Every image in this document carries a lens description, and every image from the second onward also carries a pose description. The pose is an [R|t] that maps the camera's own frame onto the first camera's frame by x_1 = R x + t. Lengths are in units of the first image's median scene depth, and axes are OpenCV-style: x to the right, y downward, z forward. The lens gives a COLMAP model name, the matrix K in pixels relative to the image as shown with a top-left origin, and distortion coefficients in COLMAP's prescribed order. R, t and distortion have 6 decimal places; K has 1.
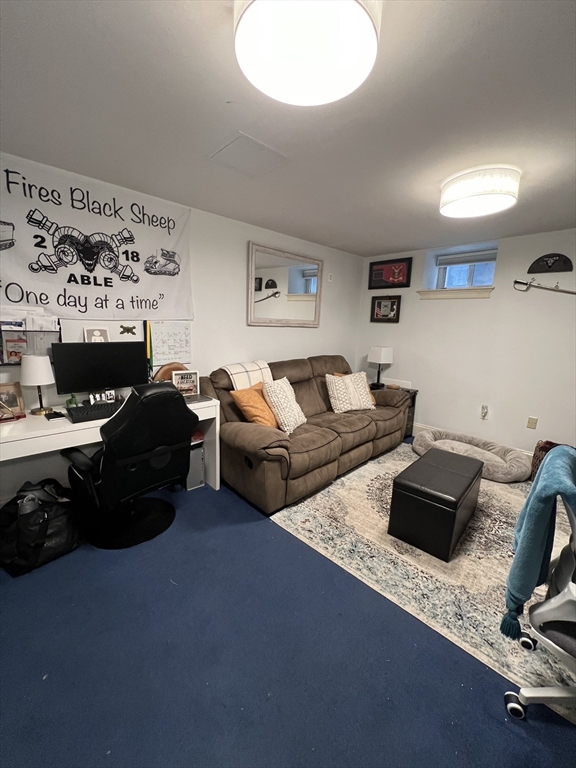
lens RADIAL K [[307.4, 0, 286.3], [0, 307.4, 384.4], [0, 0, 1]] dist [-0.001833, 0.000699]
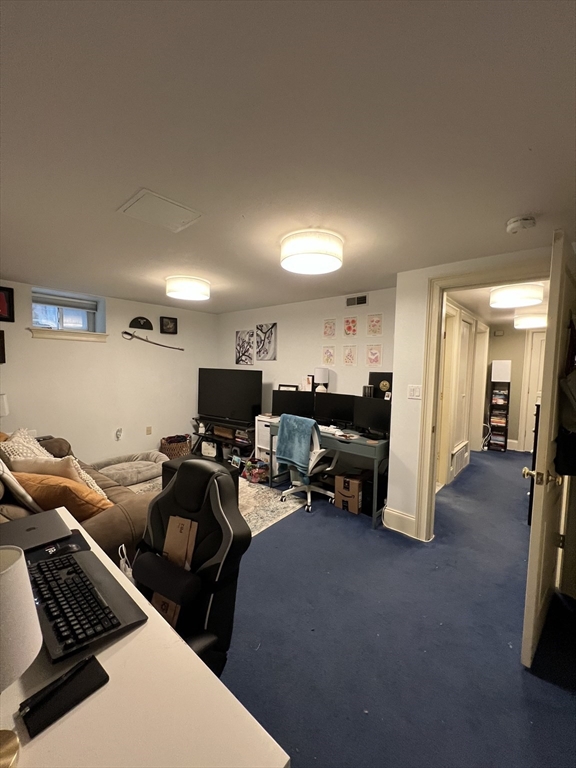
lens RADIAL K [[307.4, 0, 285.8], [0, 307.4, 382.9], [0, 0, 1]] dist [-0.001833, 0.000699]
pose [[-0.096039, -0.094303, 0.990900, -1.225905], [0.180983, 0.977254, 0.110545, -0.249119], [-0.978786, 0.189953, -0.076787, 0.818690]]
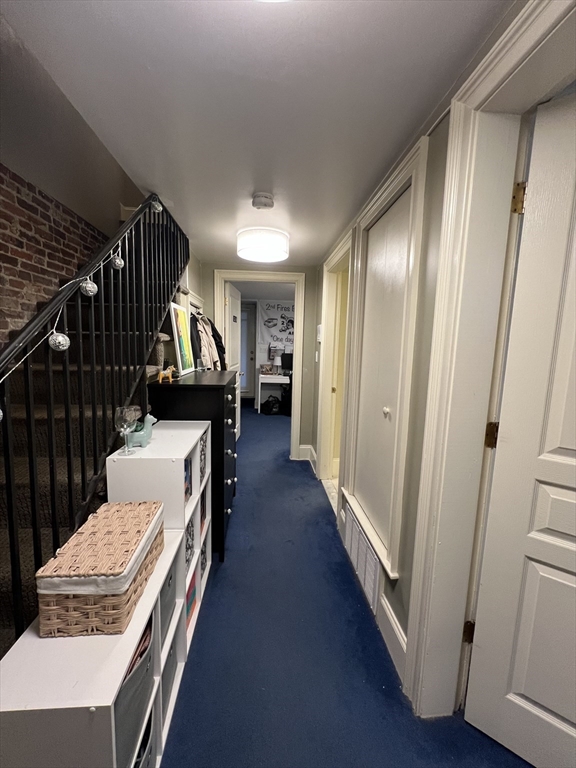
lens RADIAL K [[310.2, 0, 286.6], [0, 310.2, 382.2], [0, 0, 1]] dist [-0.000587, 0.000861]
pose [[0.772289, 0.058826, -0.632541, 1.285056], [-0.120765, 0.991141, -0.055270, 0.325340], [0.623686, 0.119073, 0.772552, -1.380489]]
